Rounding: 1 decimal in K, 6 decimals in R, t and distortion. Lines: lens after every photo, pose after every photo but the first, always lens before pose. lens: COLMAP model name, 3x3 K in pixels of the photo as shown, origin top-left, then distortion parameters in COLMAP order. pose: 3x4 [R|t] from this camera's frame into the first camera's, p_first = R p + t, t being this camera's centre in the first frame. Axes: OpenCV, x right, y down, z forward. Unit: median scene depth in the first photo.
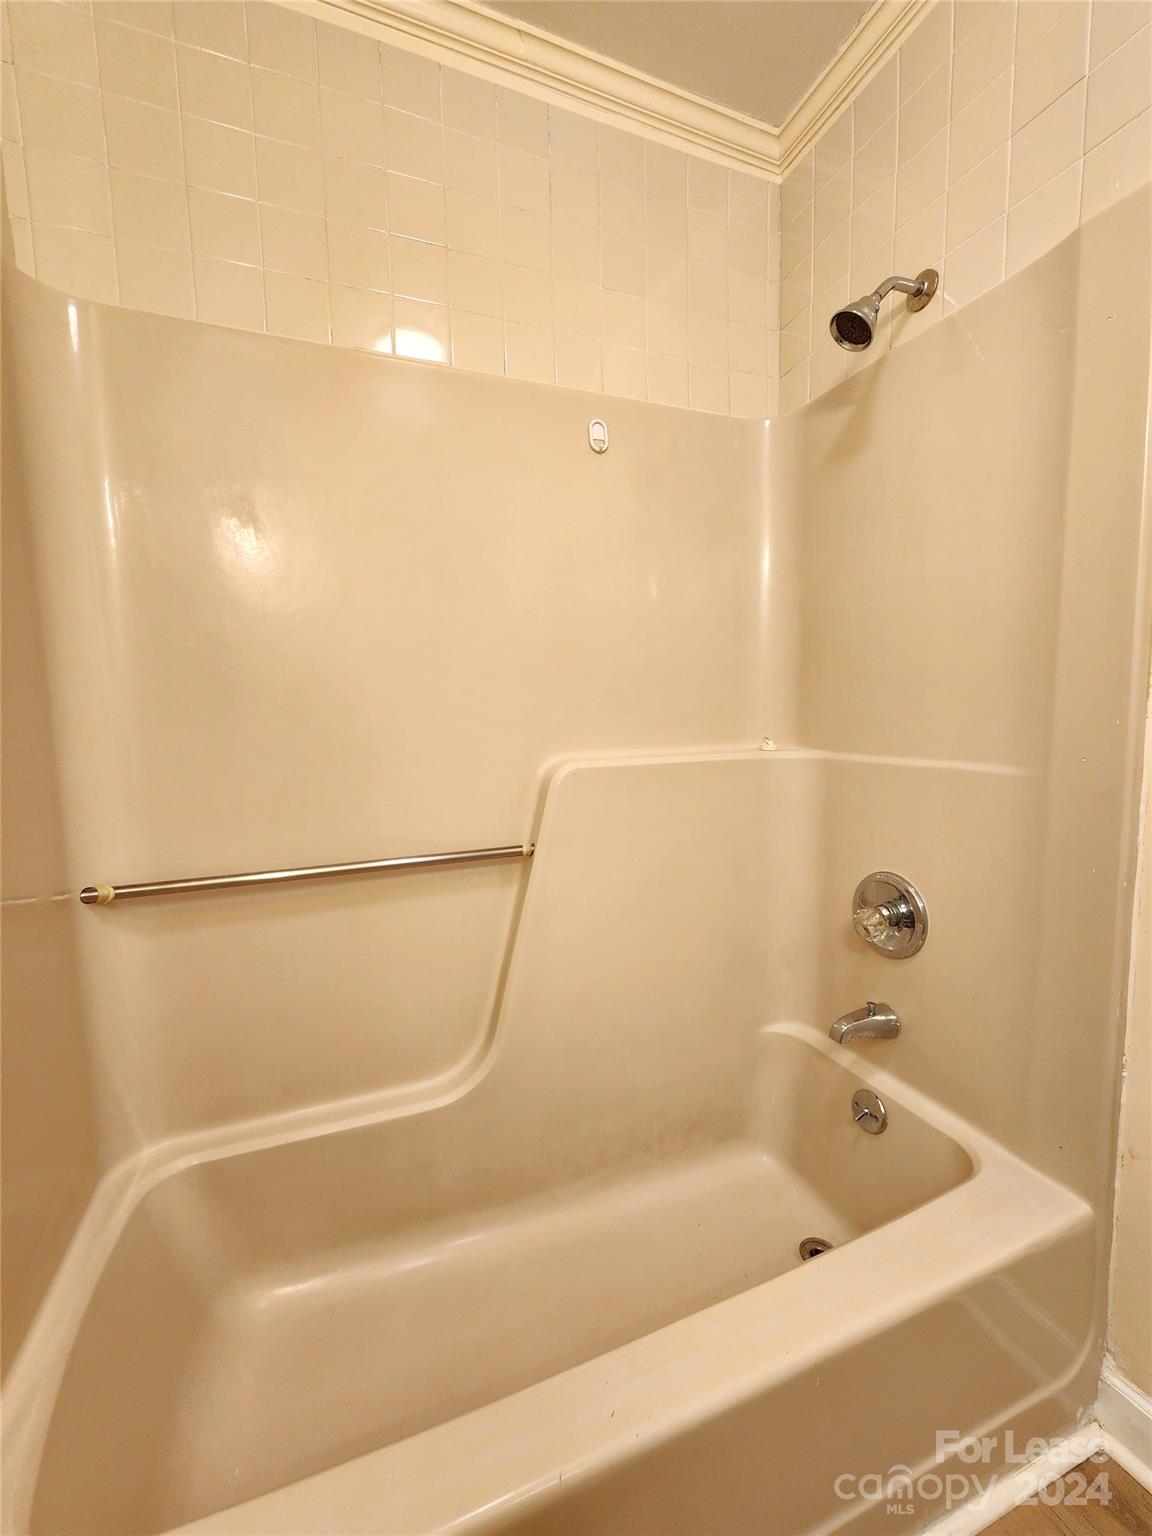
lens RADIAL K [[628.2, 0, 578.3], [0, 628.2, 763.3], [0, 0, 1]] dist [0.005639, -0.000015]
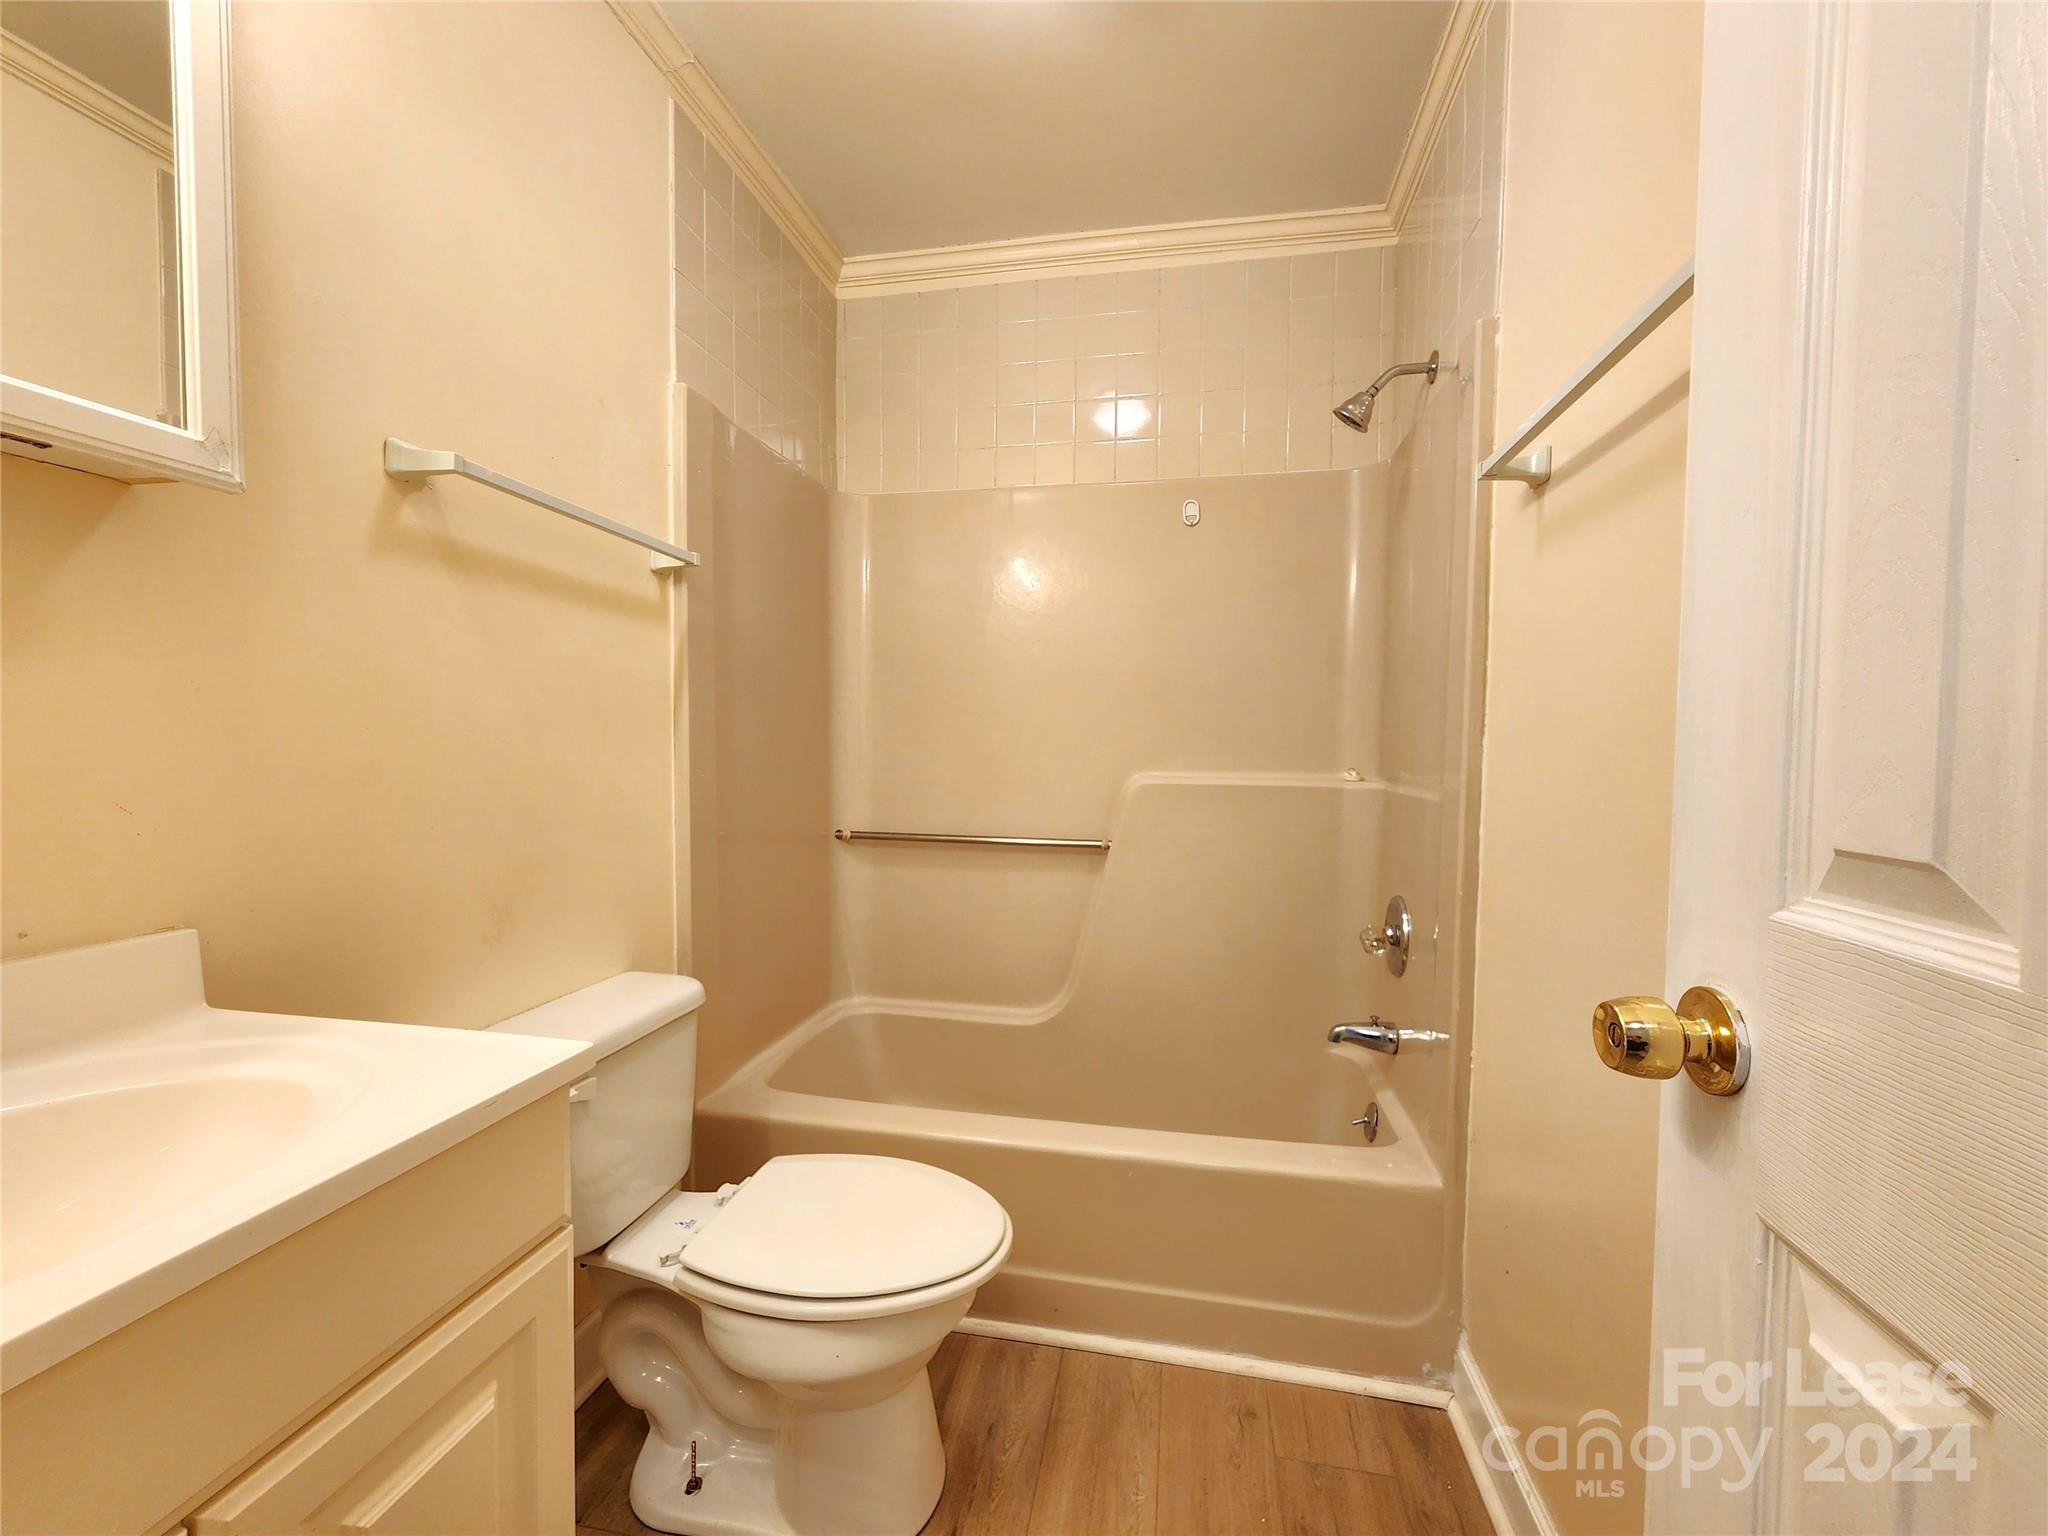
lens RADIAL K [[837.6, 0, 1021.4], [0, 837.6, 770.7], [0, 0, 1]] dist [0.005639, -0.000015]
pose [[0.837342, 0.050646, -0.544329, 0.714779], [-0.077247, 0.996670, -0.026097, 0.046540], [0.541195, 0.063900, 0.838466, -0.538449]]
